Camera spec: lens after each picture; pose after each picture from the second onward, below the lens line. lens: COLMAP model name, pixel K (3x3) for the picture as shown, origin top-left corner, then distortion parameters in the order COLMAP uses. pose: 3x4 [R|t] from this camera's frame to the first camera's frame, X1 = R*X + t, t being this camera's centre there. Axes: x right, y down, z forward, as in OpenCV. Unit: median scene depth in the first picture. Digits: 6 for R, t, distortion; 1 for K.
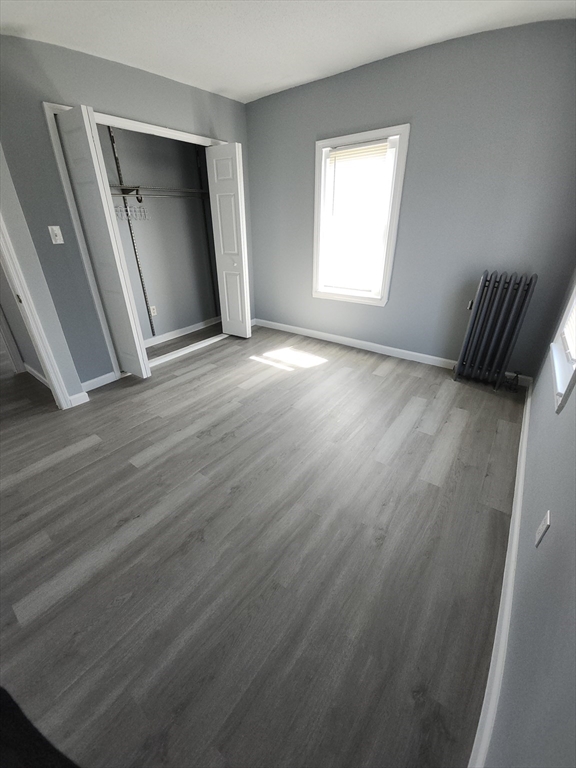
lens RADIAL K [[303.7, 0, 287.0], [0, 303.7, 378.5], [0, 0, 1]] dist [-0.000971, -0.010249]
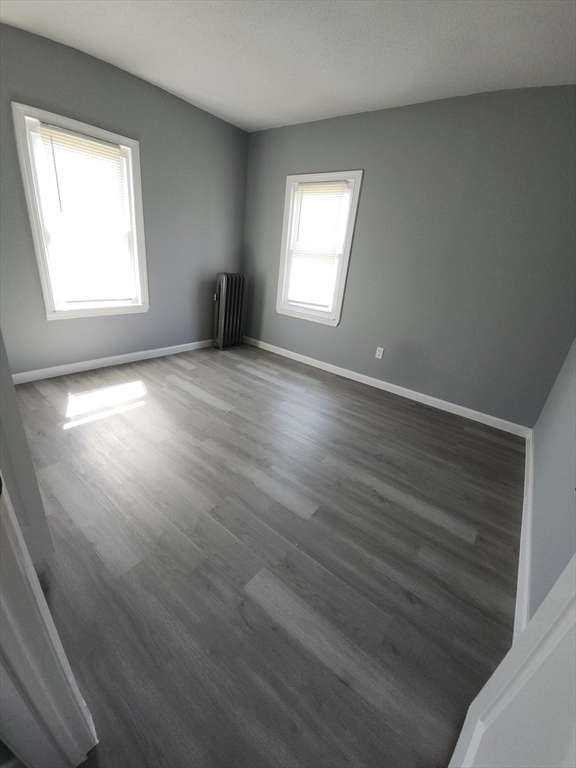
lens RADIAL K [[303.7, 0, 287.0], [0, 303.7, 378.5], [0, 0, 1]] dist [-0.000971, -0.010249]
pose [[0.002190, -0.359829, 0.933016, -0.980456], [0.359597, 0.870889, 0.335025, -0.299537], [-0.933105, 0.334776, 0.131300, 0.699097]]
